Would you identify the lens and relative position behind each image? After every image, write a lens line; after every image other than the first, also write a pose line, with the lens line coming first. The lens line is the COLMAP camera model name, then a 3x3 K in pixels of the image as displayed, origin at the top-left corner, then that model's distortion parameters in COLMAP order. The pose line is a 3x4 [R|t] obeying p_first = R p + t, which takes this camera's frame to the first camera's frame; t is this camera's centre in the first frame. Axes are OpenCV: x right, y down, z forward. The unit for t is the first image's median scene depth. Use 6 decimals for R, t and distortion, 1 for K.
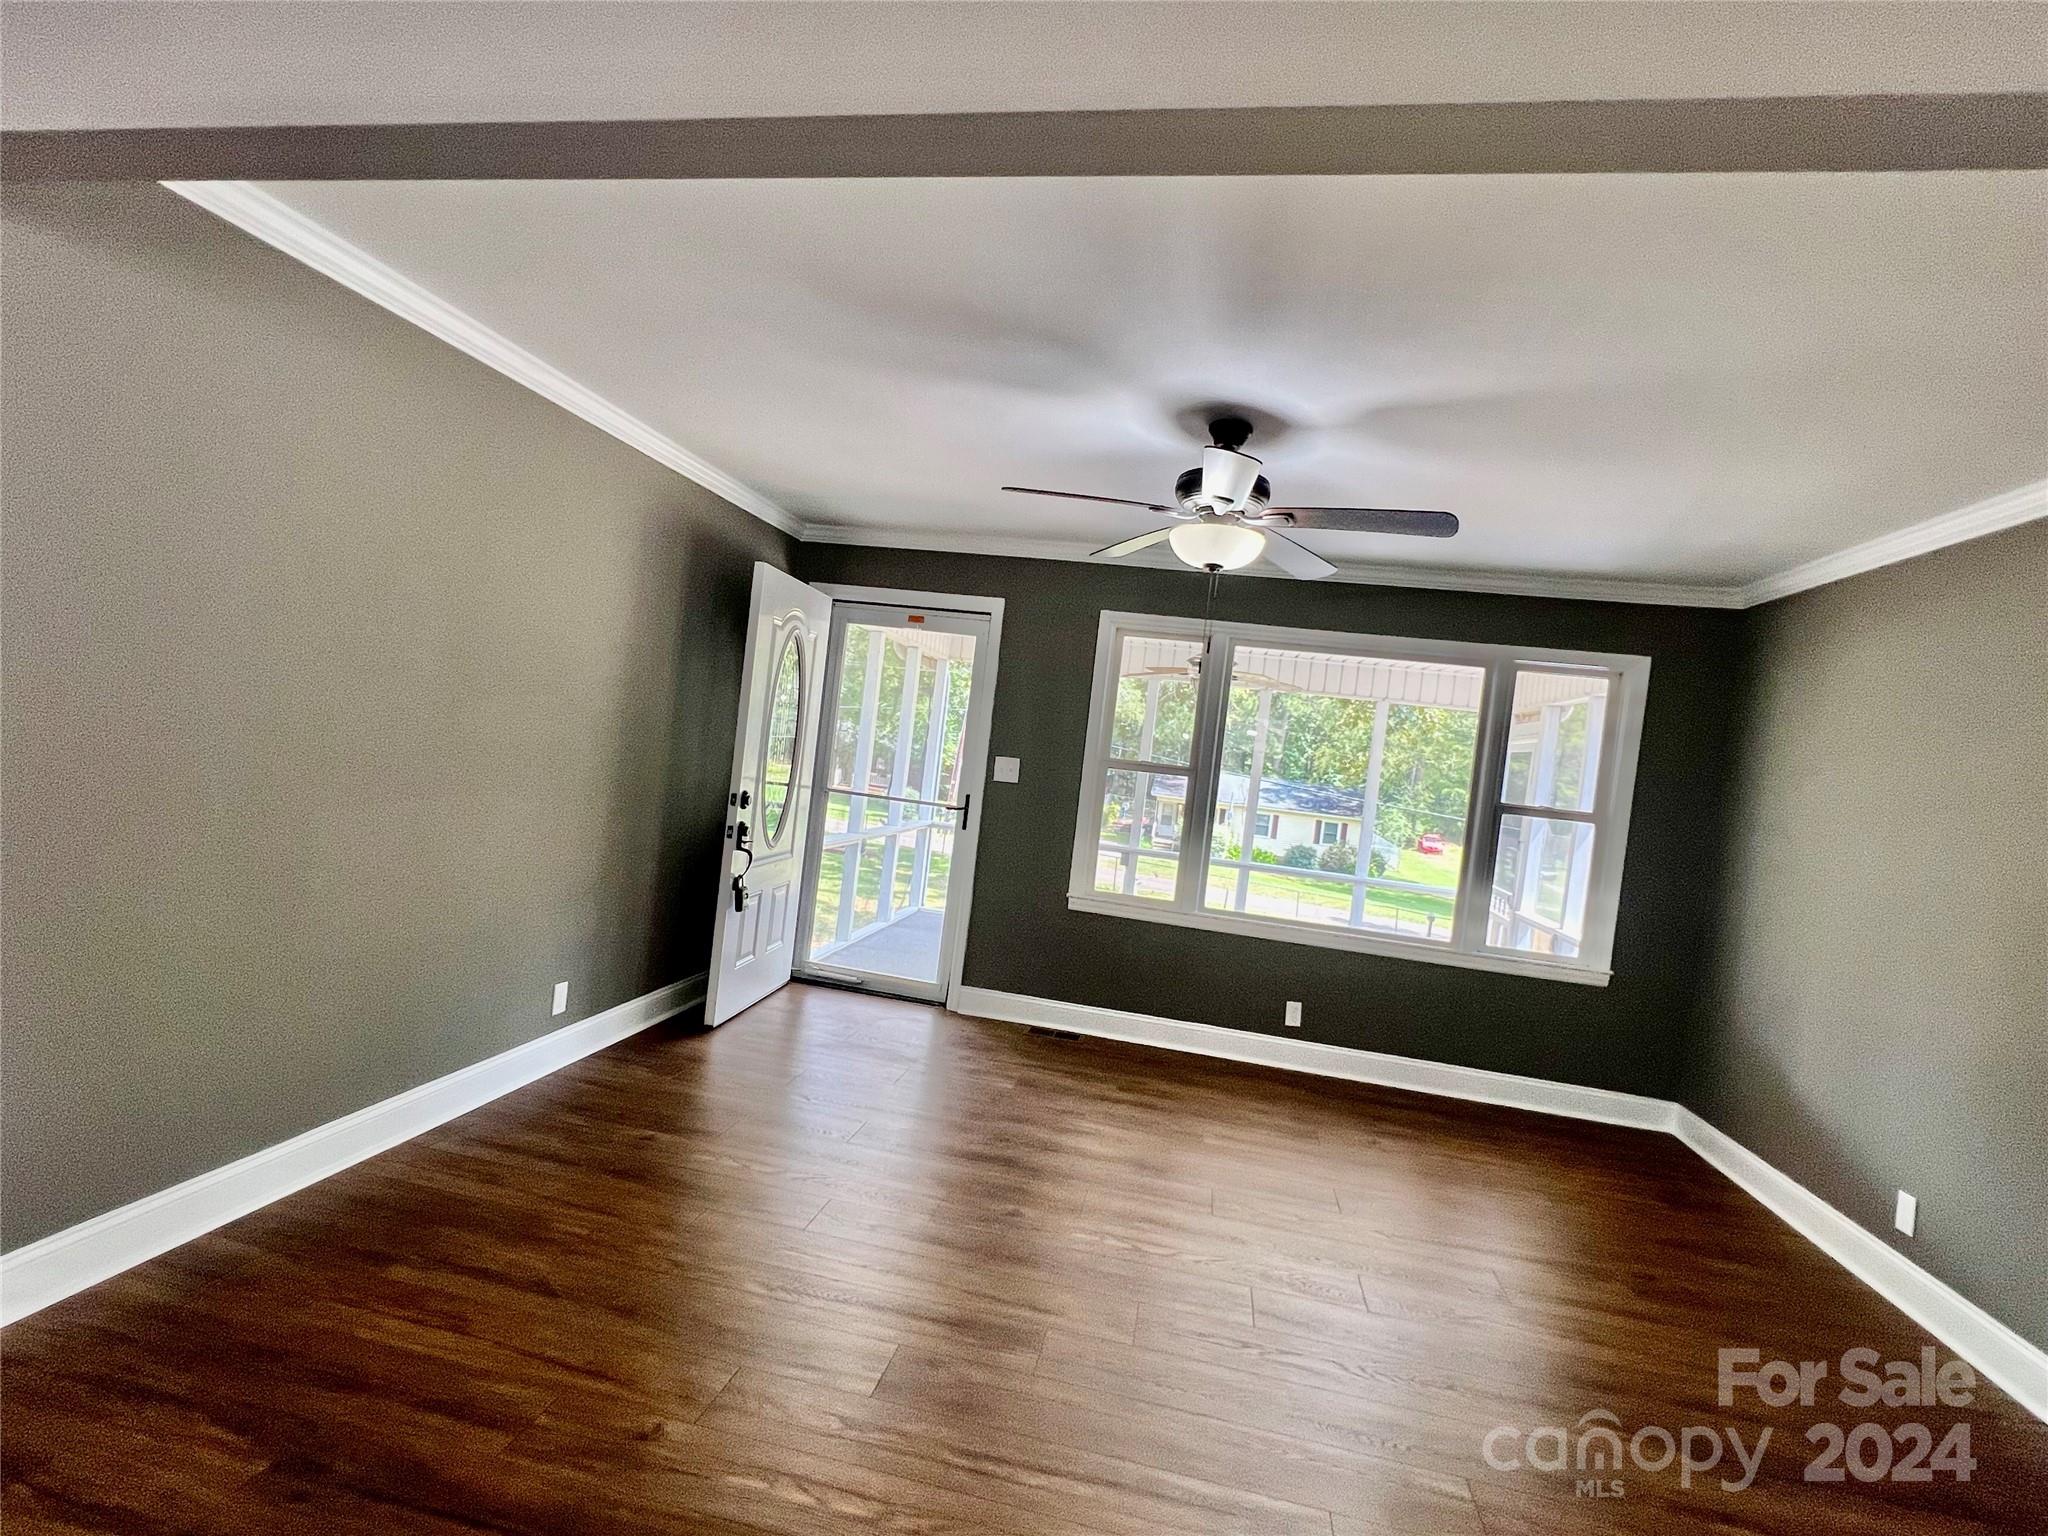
lens RADIAL K [[959.9, 0, 1025.6], [0, 959.9, 772.3], [0, 0, 1]] dist [-0.003858, 0.000435]
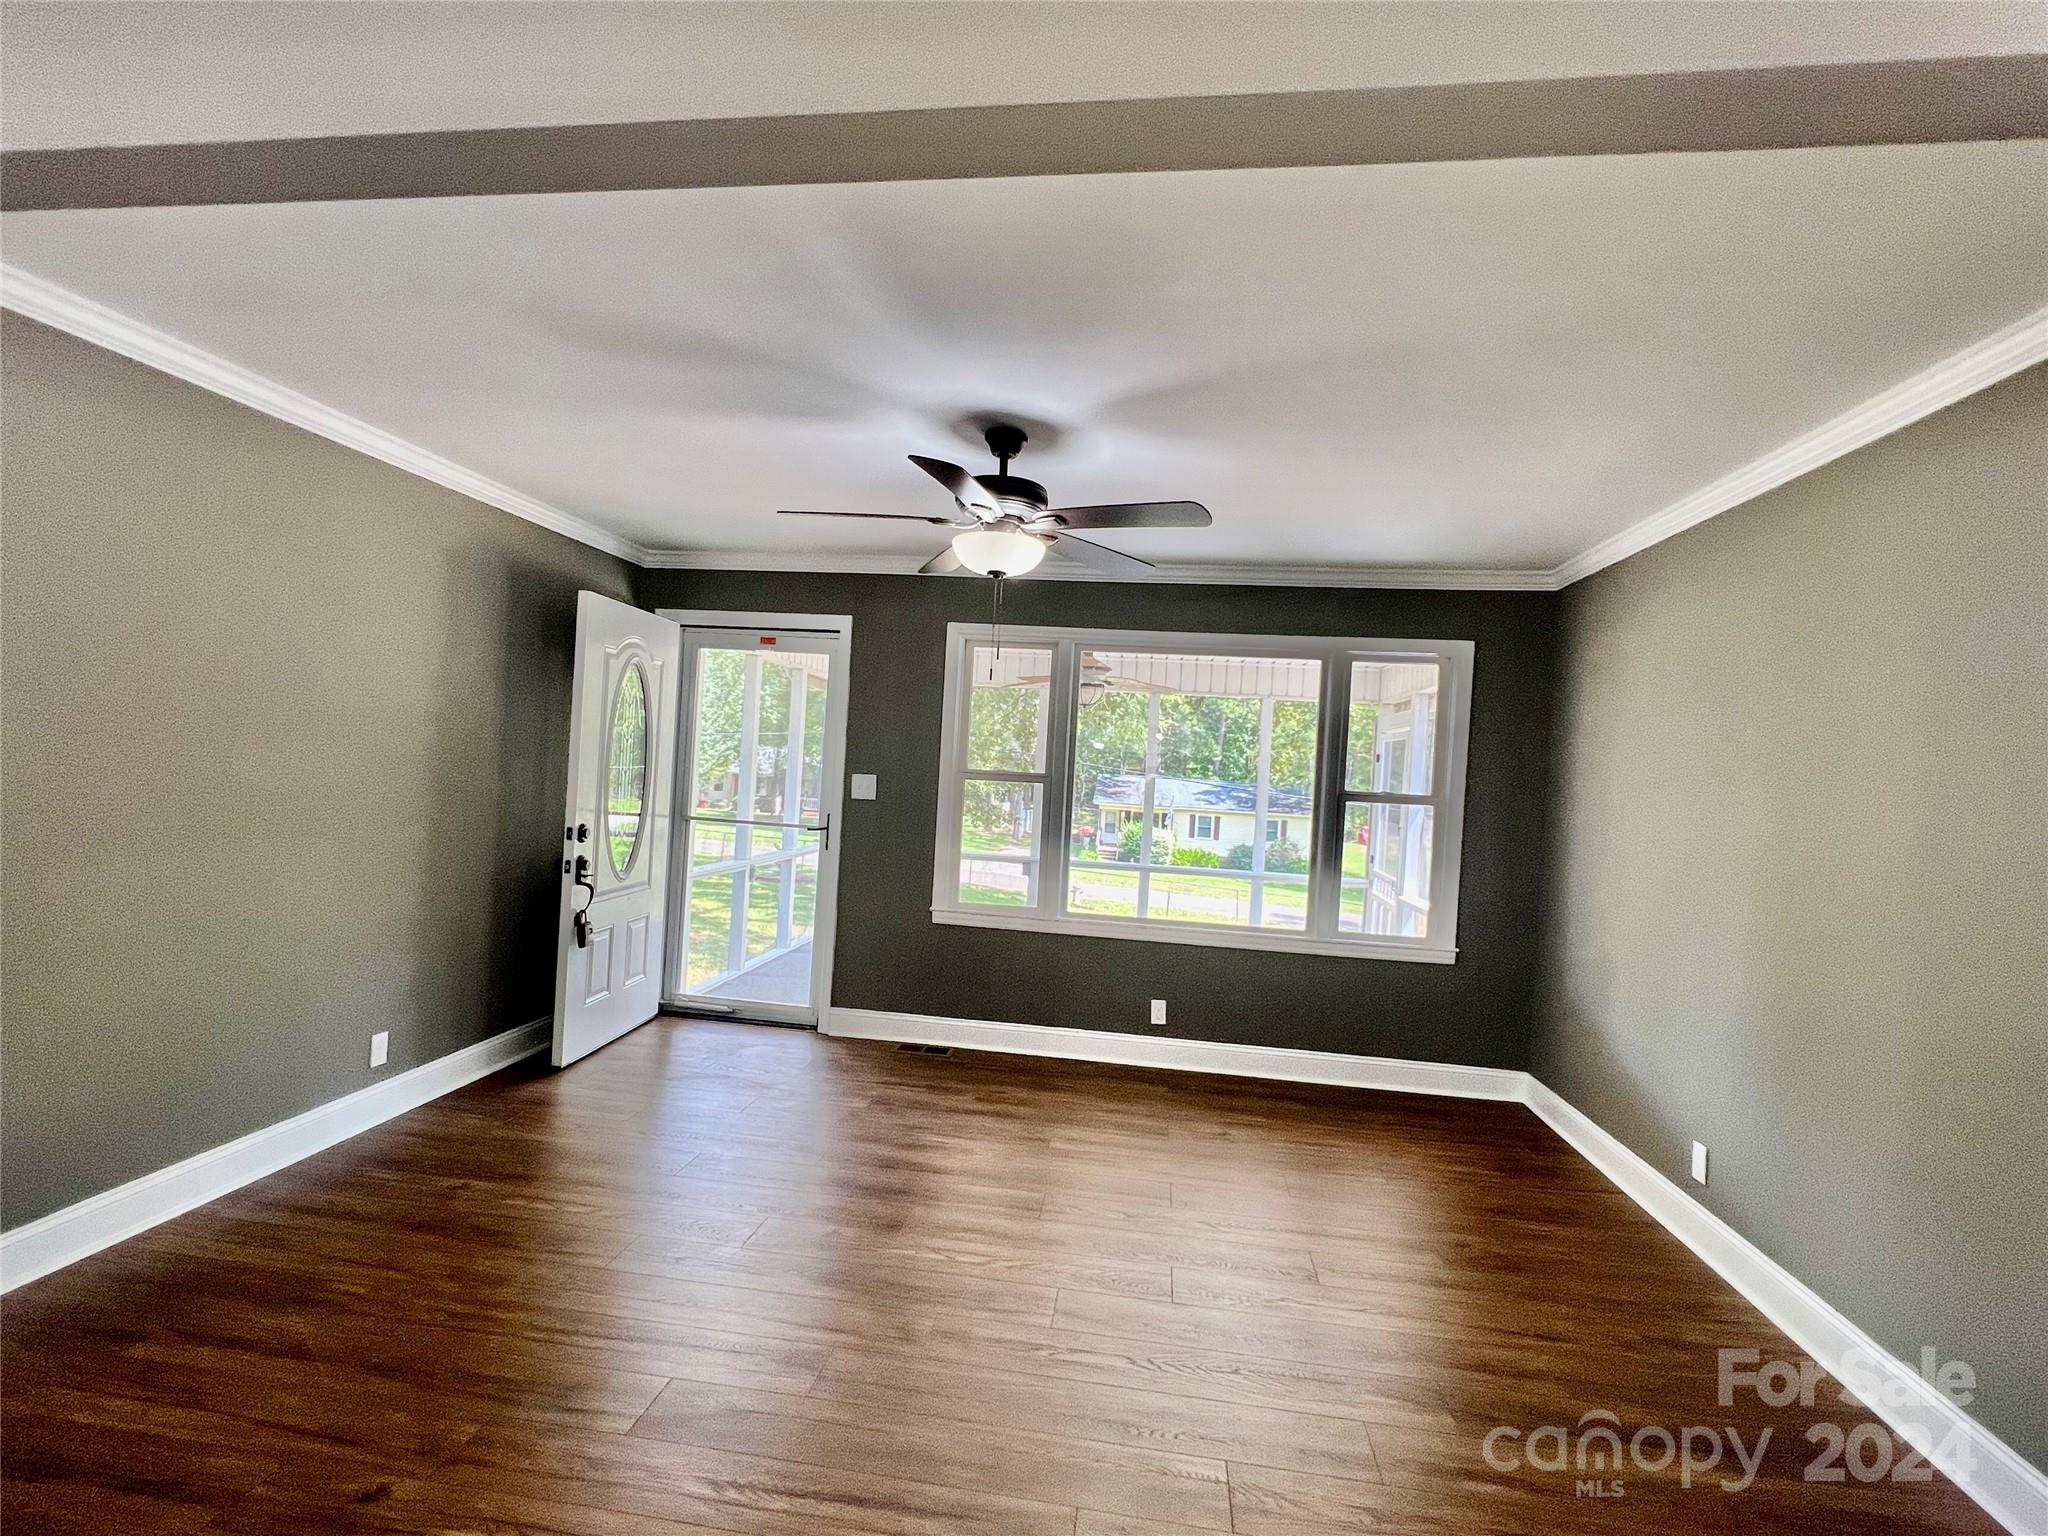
lens RADIAL K [[959.9, 0, 1026.1], [0, 959.9, 774.6], [0, 0, 1]] dist [-0.003858, 0.000435]
pose [[0.996863, -0.057924, 0.053927, 0.104411], [0.058631, 0.998212, -0.011620, 0.006638], [-0.053158, 0.014745, 0.998477, -0.003236]]
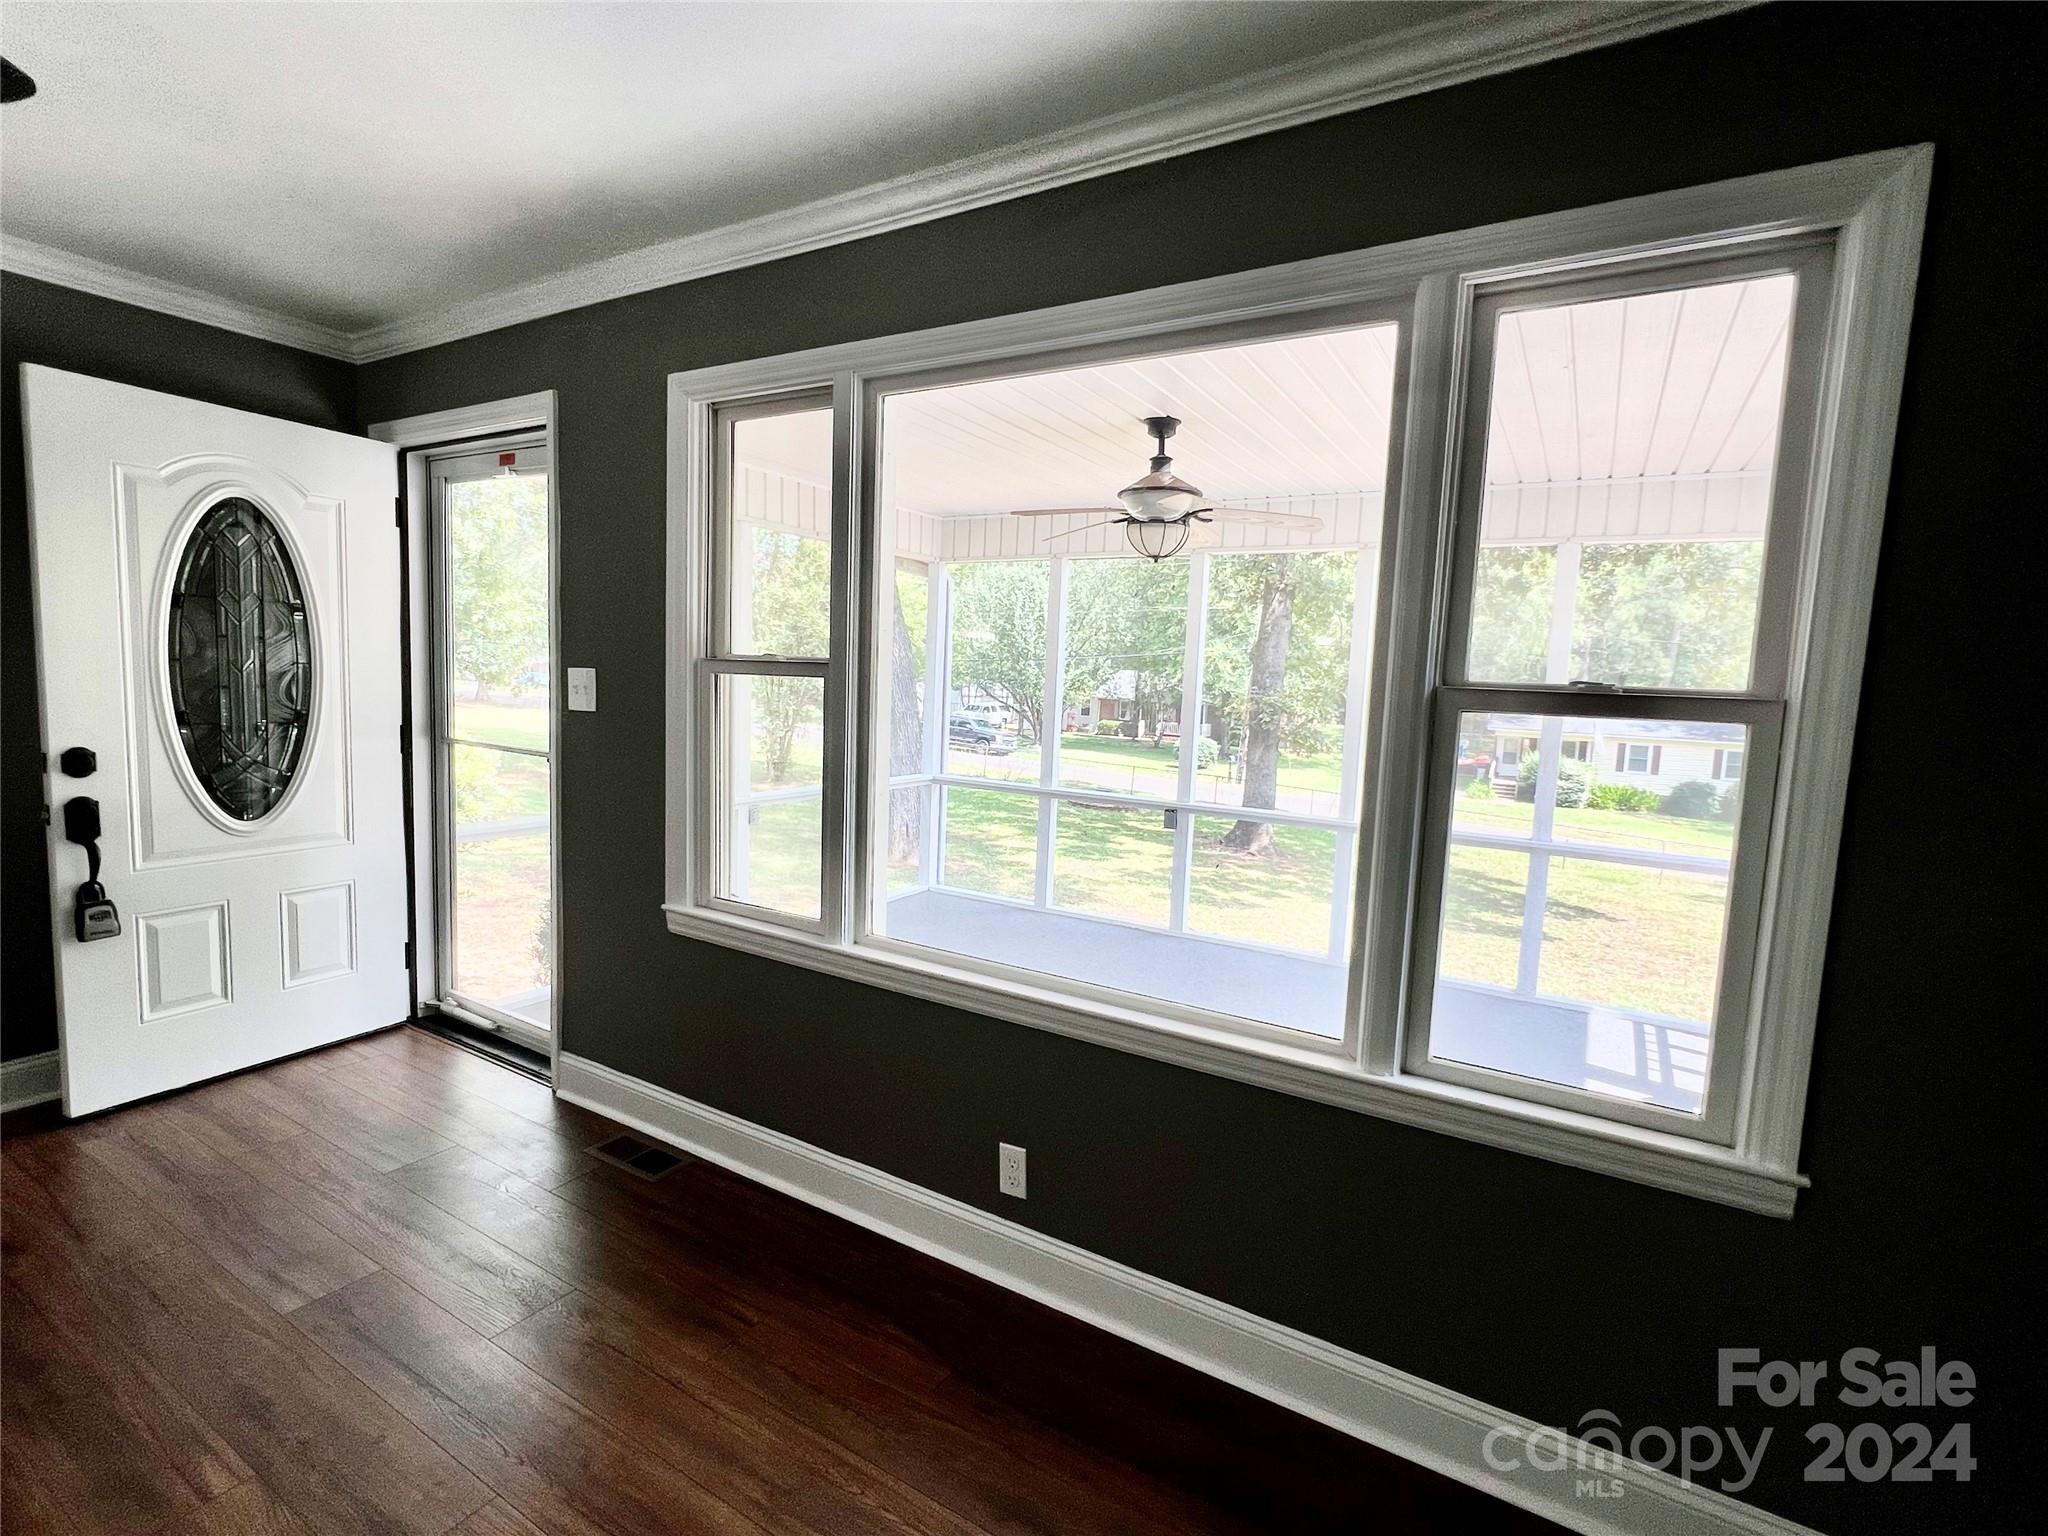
lens RADIAL K [[959.9, 0, 1025.5], [0, 959.9, 773.8], [0, 0, 1]] dist [-0.003858, 0.000435]
pose [[0.937782, -0.039318, -0.344992, 0.470529], [0.057243, 0.997480, 0.041921, 0.042788], [0.342474, -0.059061, 0.937669, 0.599602]]
